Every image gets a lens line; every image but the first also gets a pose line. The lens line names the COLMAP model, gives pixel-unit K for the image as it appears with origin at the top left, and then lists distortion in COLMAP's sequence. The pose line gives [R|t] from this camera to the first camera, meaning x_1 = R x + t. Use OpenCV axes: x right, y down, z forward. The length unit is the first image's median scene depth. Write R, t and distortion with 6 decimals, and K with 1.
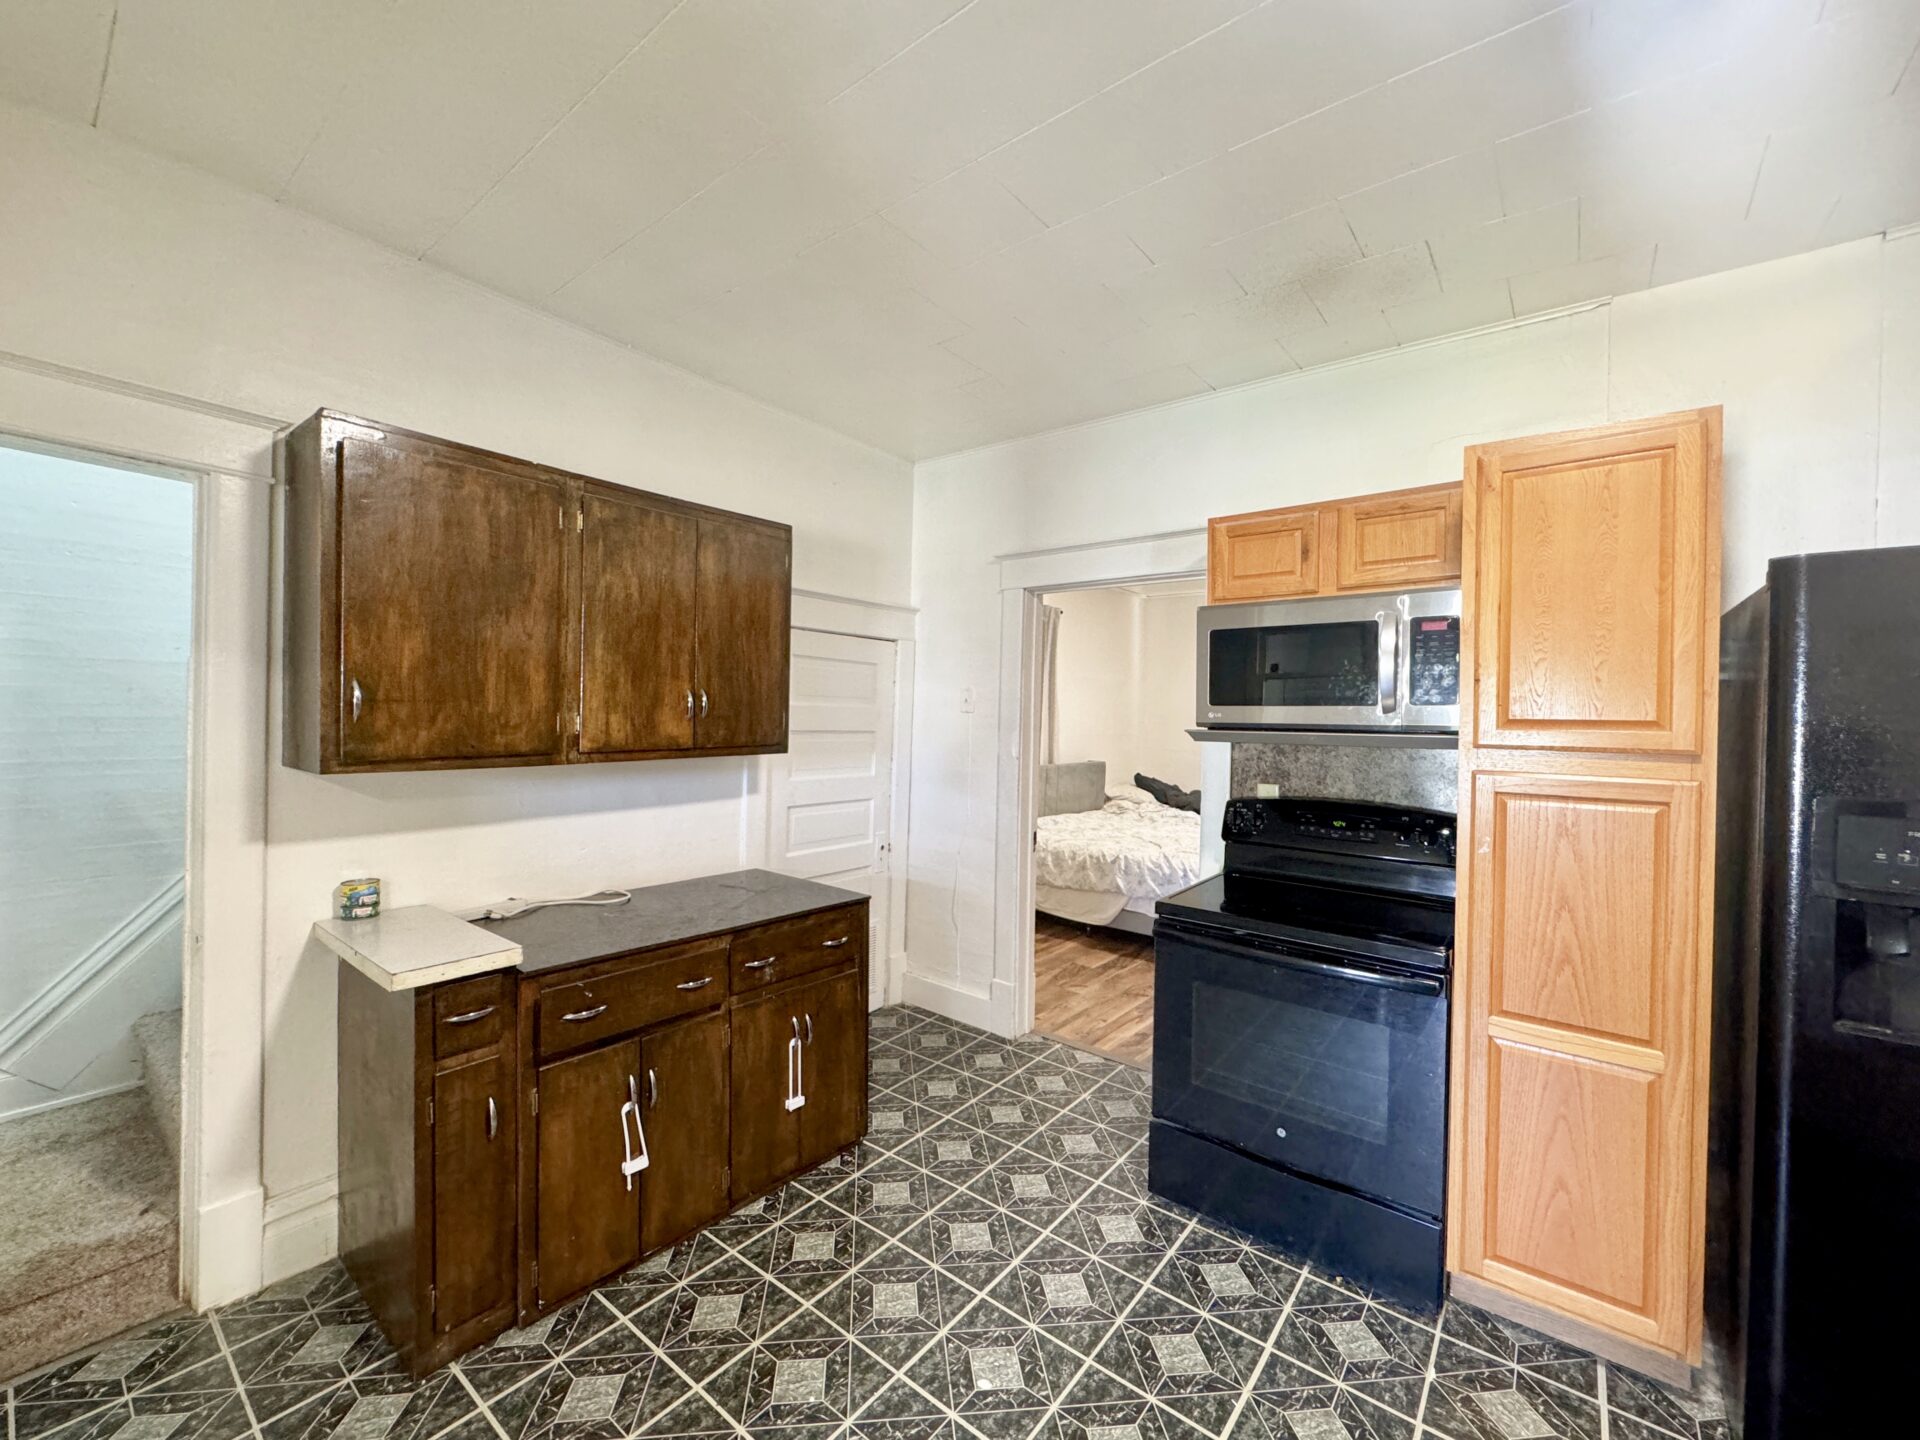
lens RADIAL K [[773.1, 0, 960.0], [0, 773.1, 720.0], [0, 0, 1]] dist [-0.001603, -0.000030]
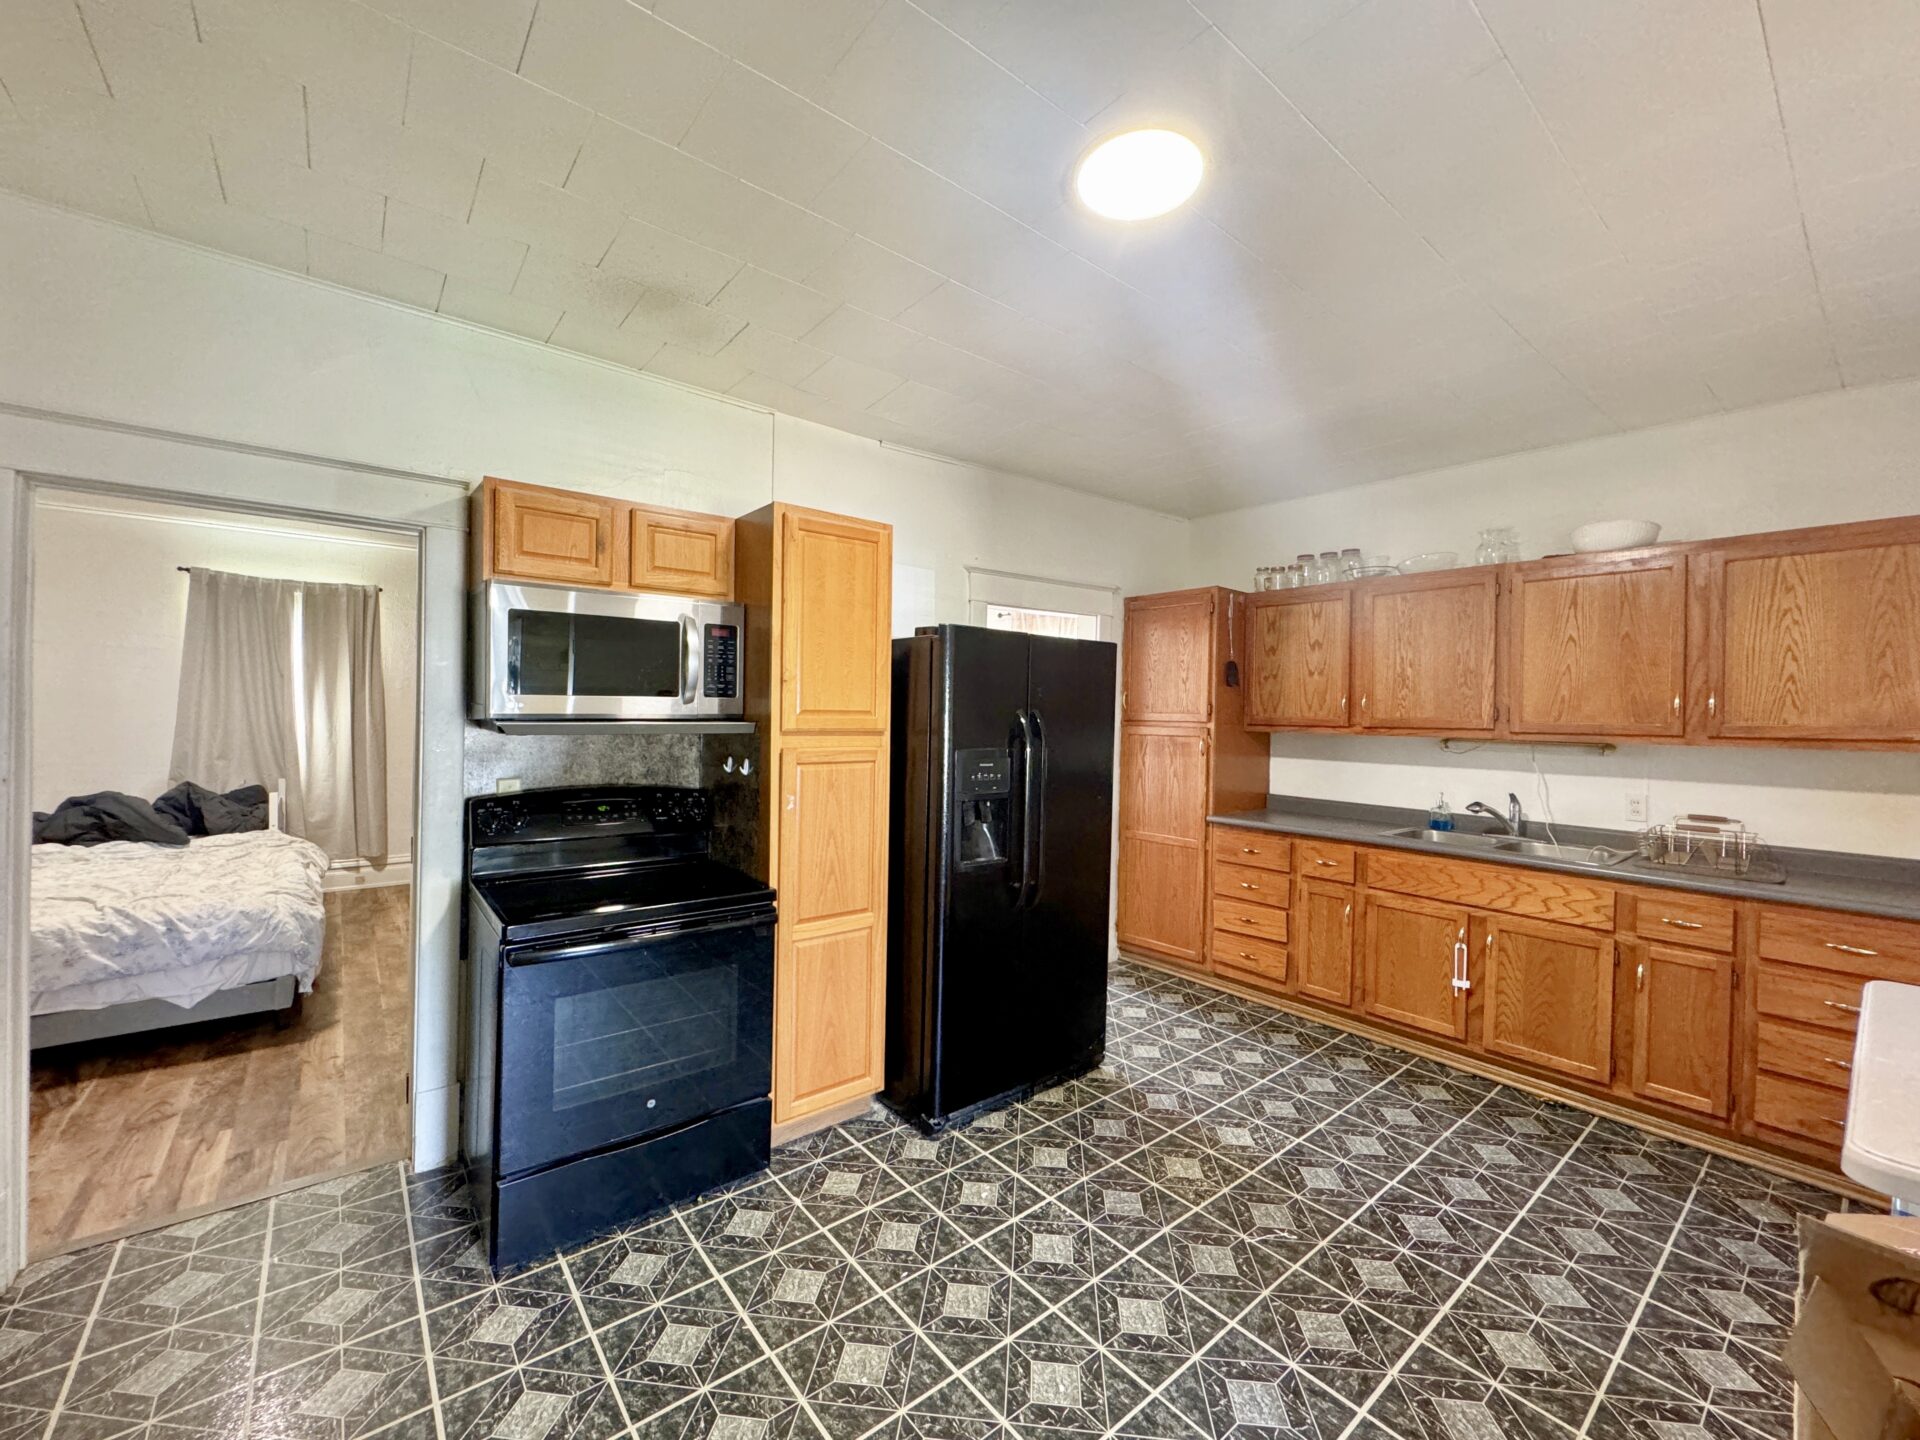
lens RADIAL K [[773.1, 0, 960.0], [0, 773.1, 720.0], [0, 0, 1]] dist [-0.001603, -0.000030]
pose [[0.215638, -0.024409, 0.976168, -0.531866], [-0.005743, 0.999639, 0.026265, -0.019379], [-0.976457, -0.011270, 0.215419, 0.385645]]
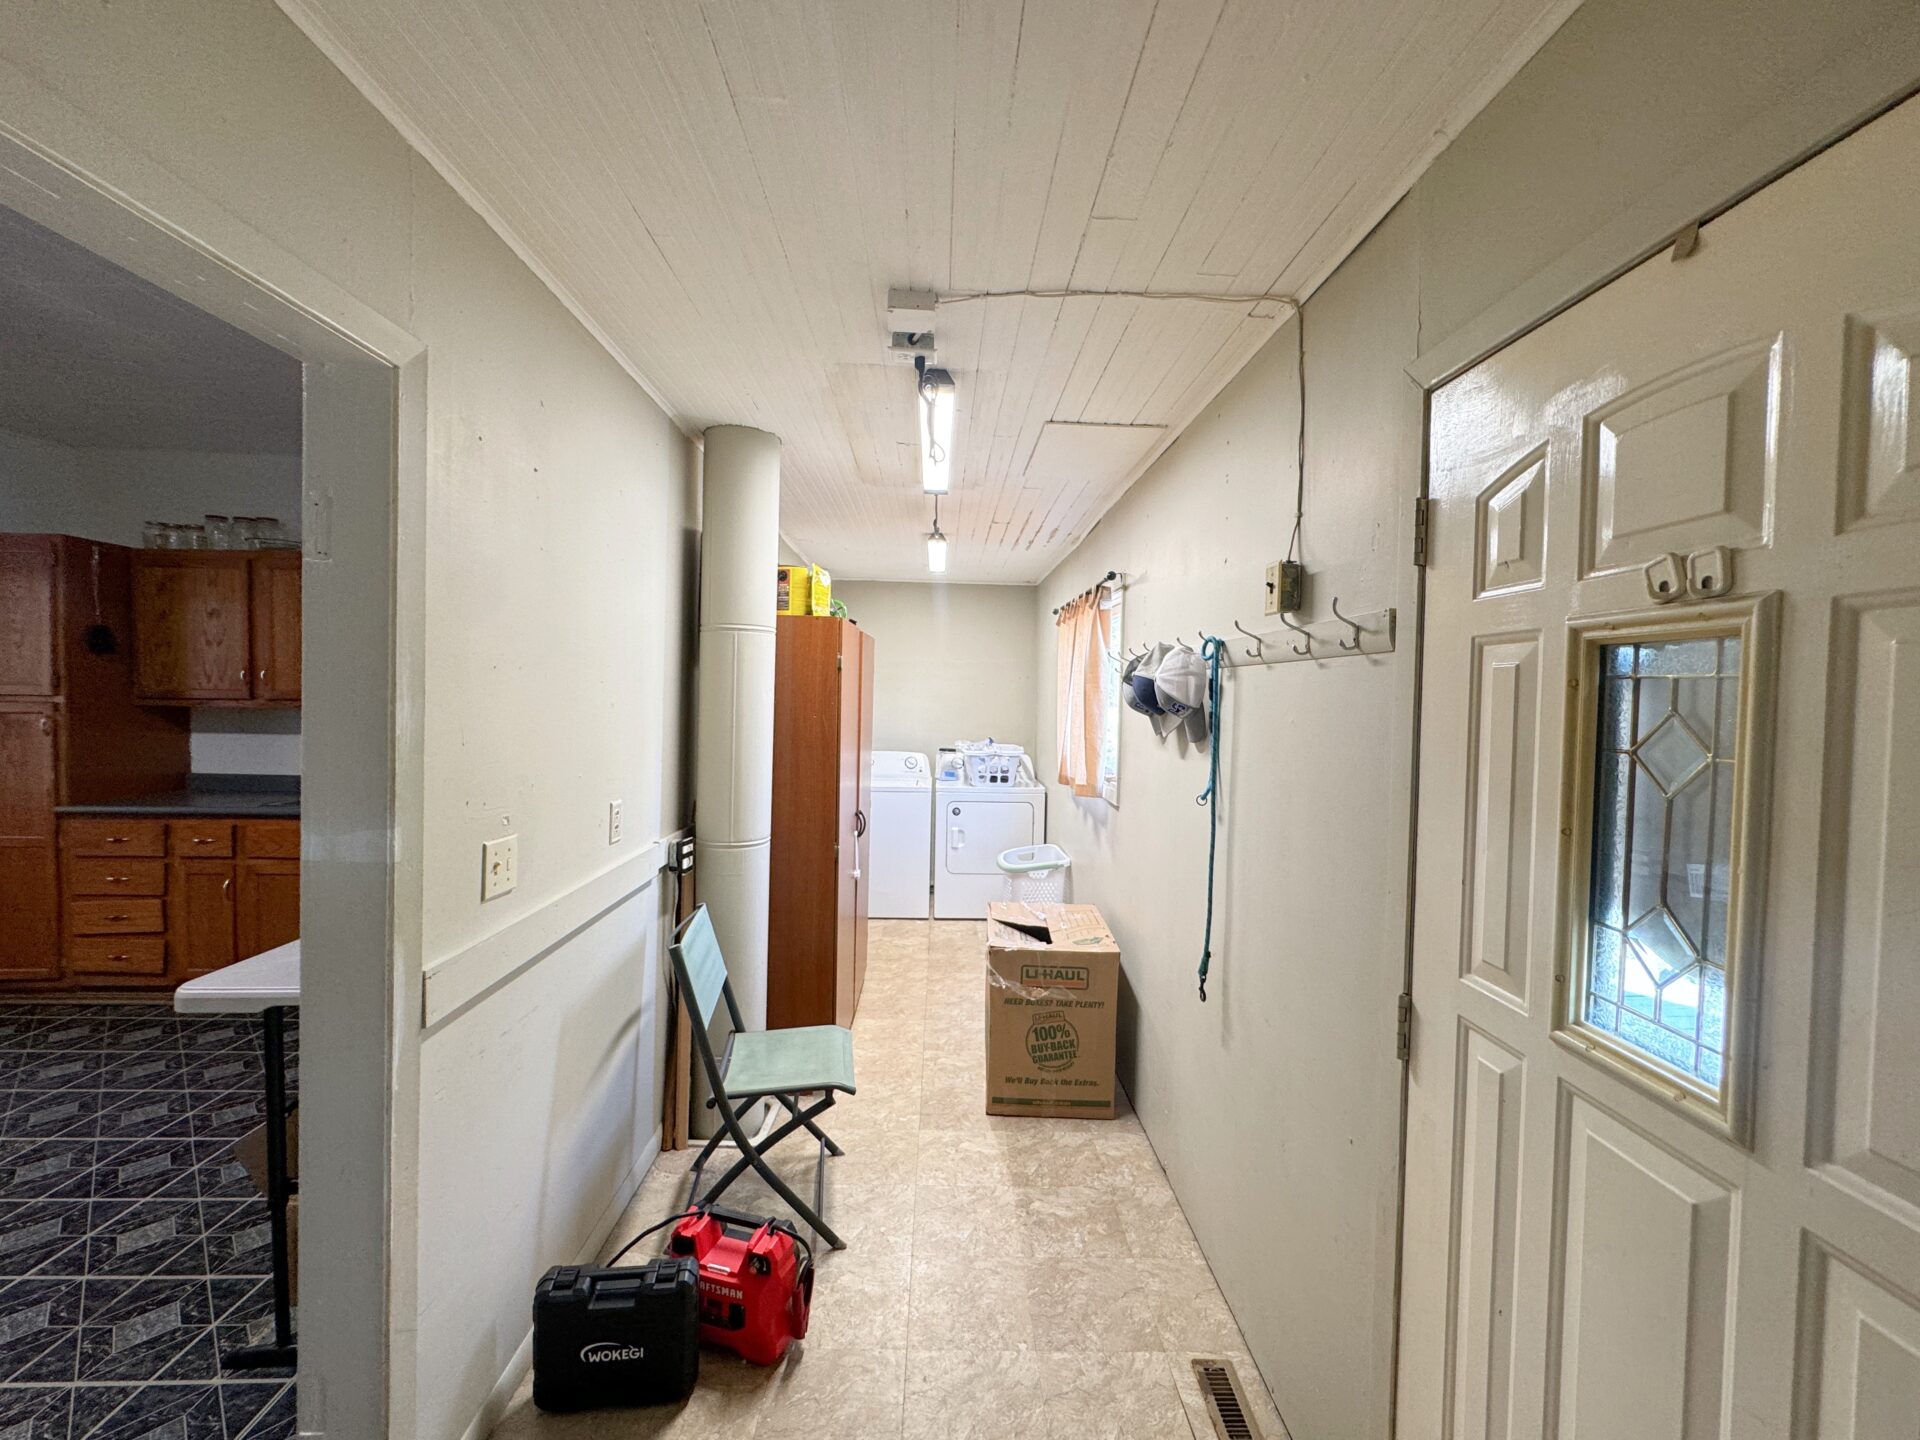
lens RADIAL K [[773.1, 0, 960.0], [0, 773.1, 720.0], [0, 0, 1]] dist [-0.001603, -0.000030]
pose [[-0.645083, -0.055595, 0.762087, -1.006991], [-0.023215, 0.998315, 0.053178, -0.047082], [-0.763760, 0.016613, -0.645287, -0.245777]]
